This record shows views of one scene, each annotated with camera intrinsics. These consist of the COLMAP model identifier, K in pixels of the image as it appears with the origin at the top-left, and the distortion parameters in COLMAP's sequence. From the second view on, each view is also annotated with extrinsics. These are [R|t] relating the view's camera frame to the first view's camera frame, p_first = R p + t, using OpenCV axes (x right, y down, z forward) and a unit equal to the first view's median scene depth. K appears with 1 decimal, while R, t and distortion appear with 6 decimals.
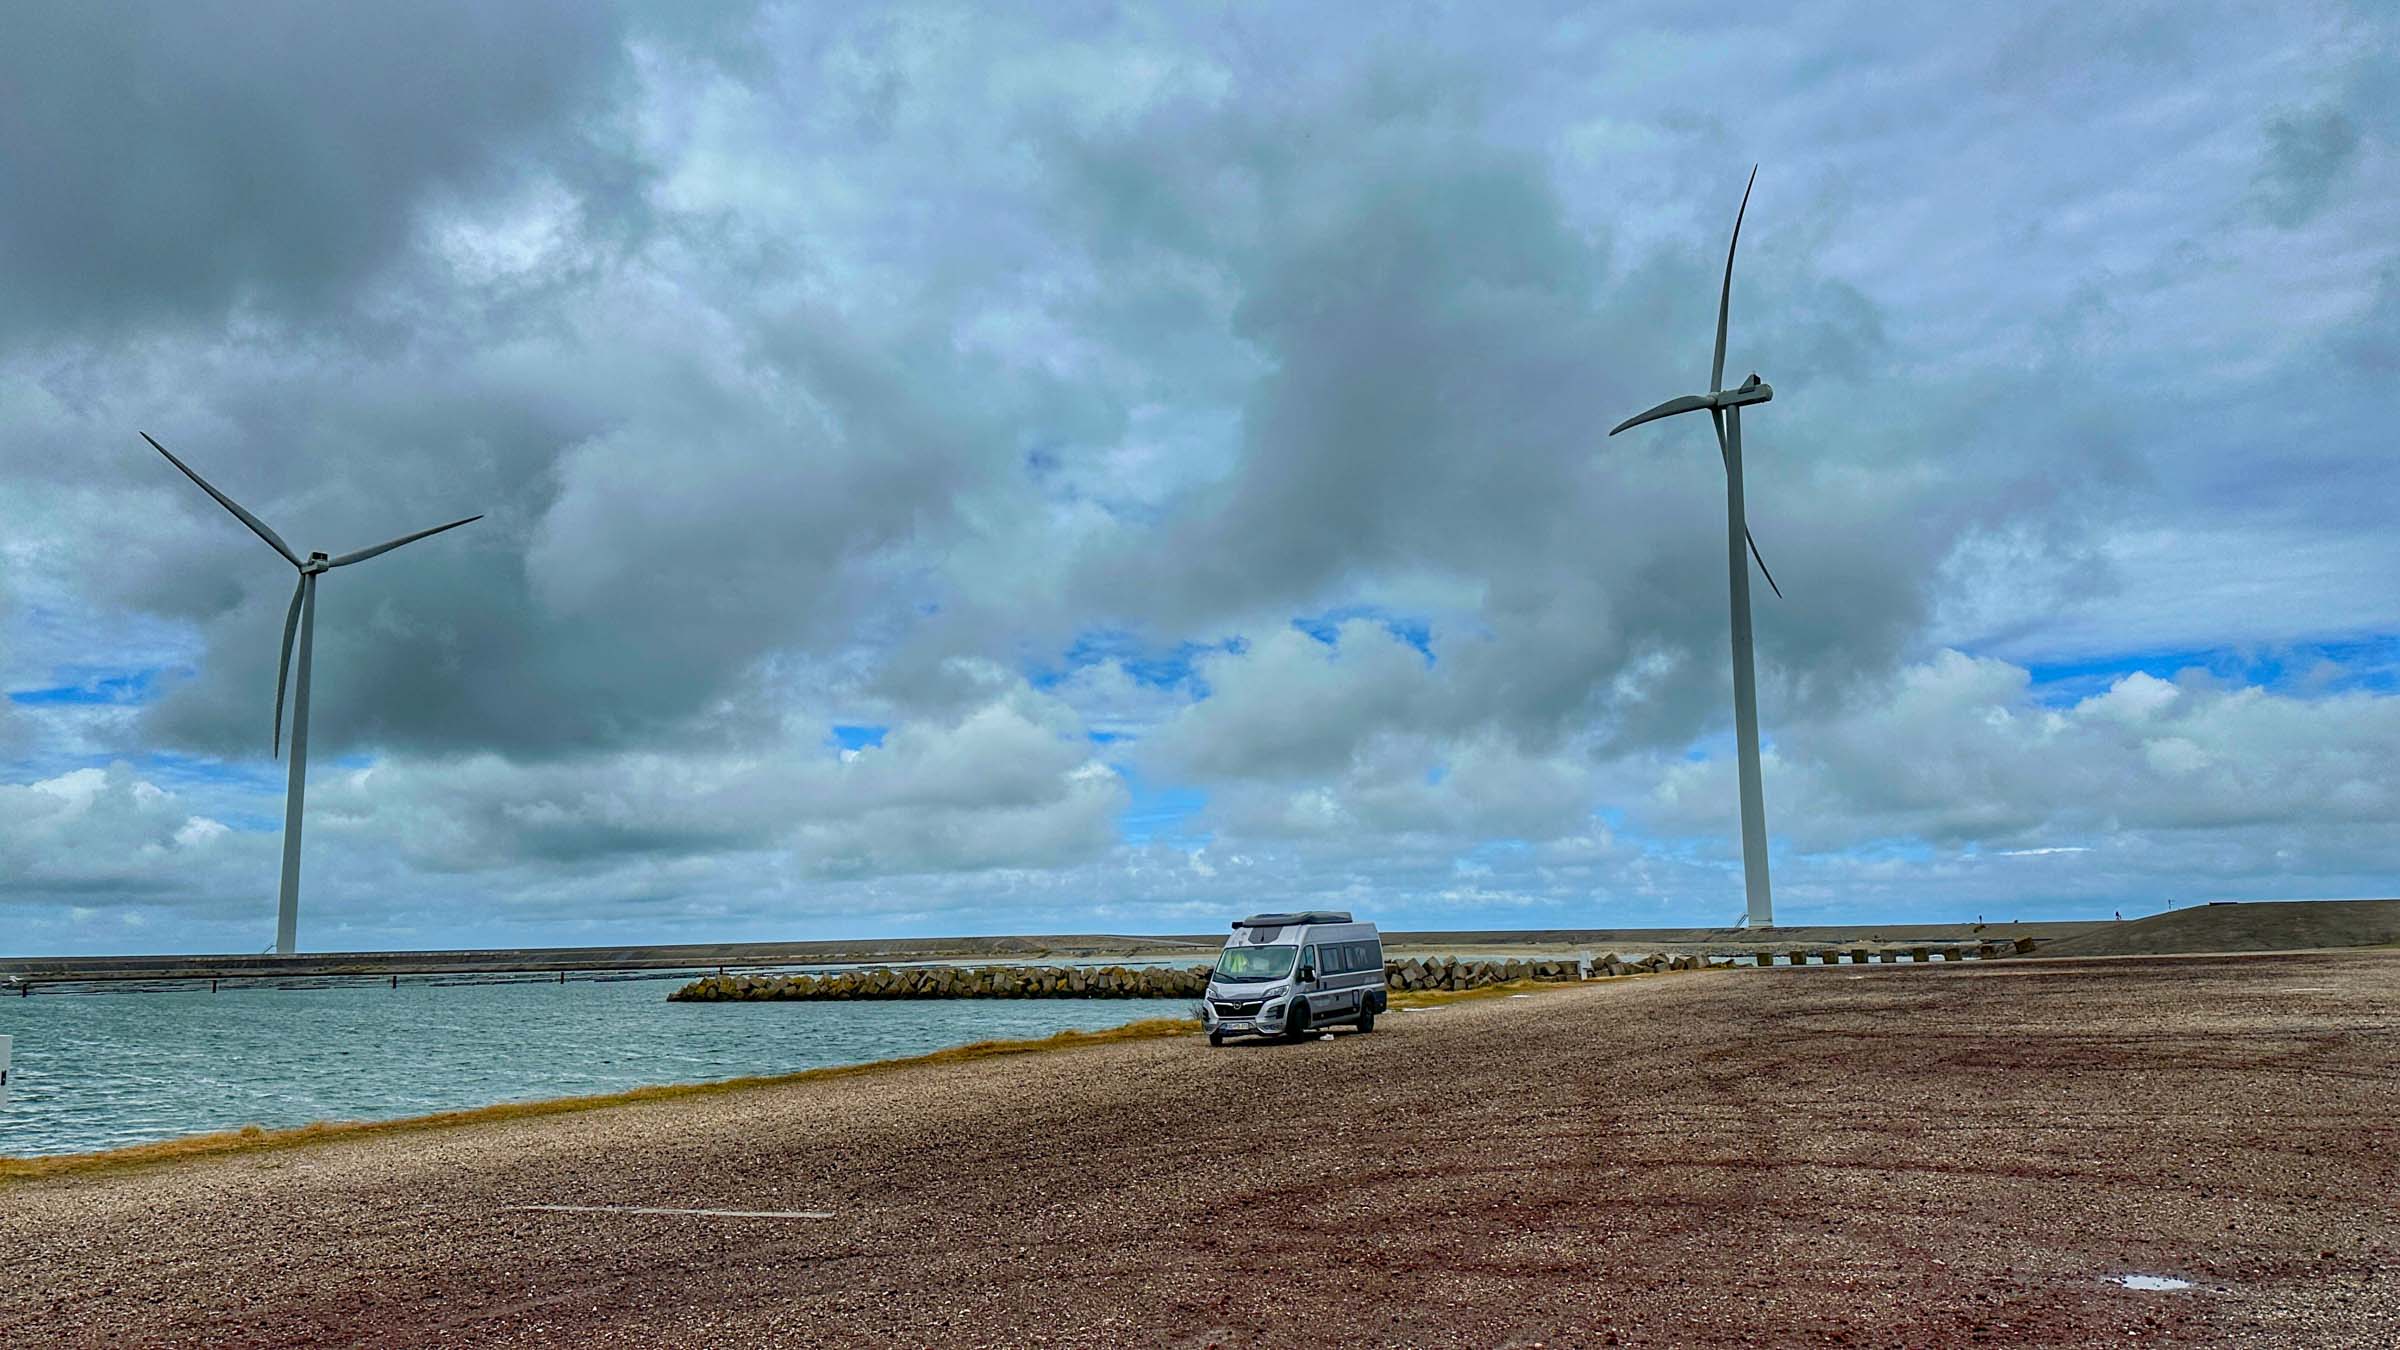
lens RADIAL K [[1715.5, 0, 1200.0], [0, 1715.5, 675.0], [0, 0, 1]] dist [0.126130, -0.218189]
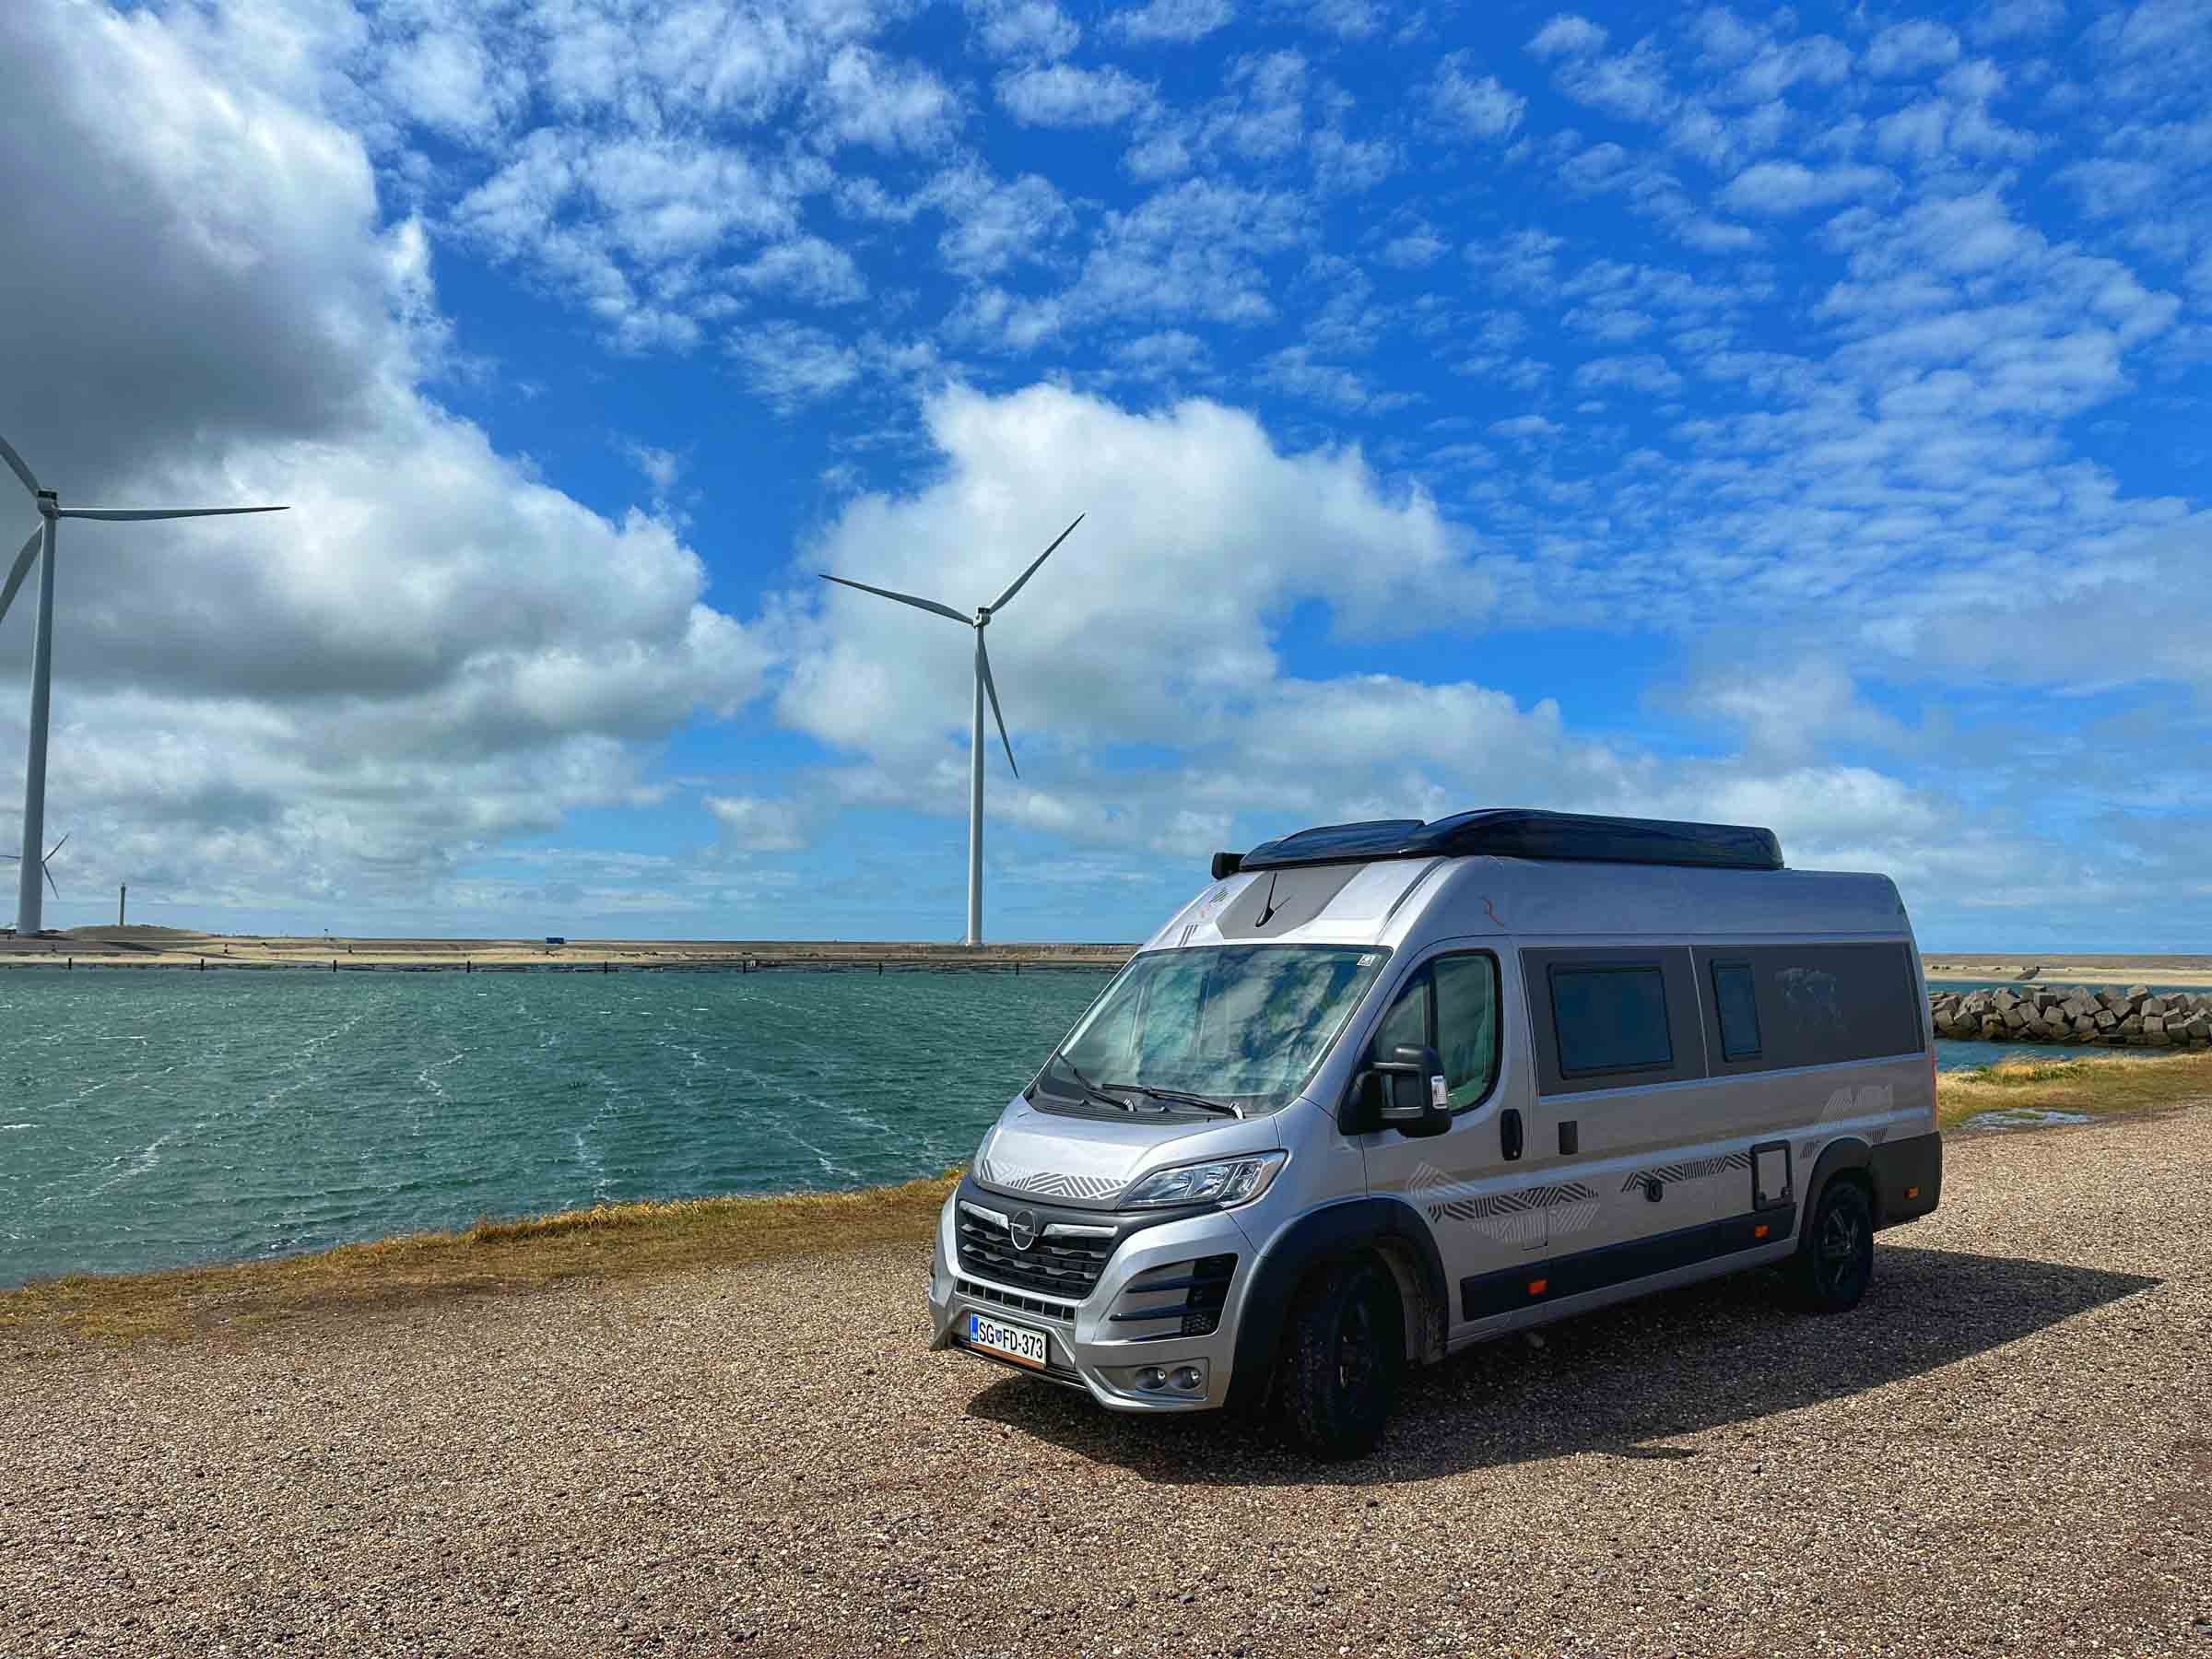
lens RADIAL K [[1535.7, 0, 1107.9], [0, 1535.7, 862.4], [0, 0, 1]] dist [0.043997, -0.001577]
pose [[0.906516, -0.000166, -0.422171, 0.104154], [0.040789, 0.995356, 0.087193, 0.129198], [0.420196, -0.096262, 0.902313, 0.820197]]
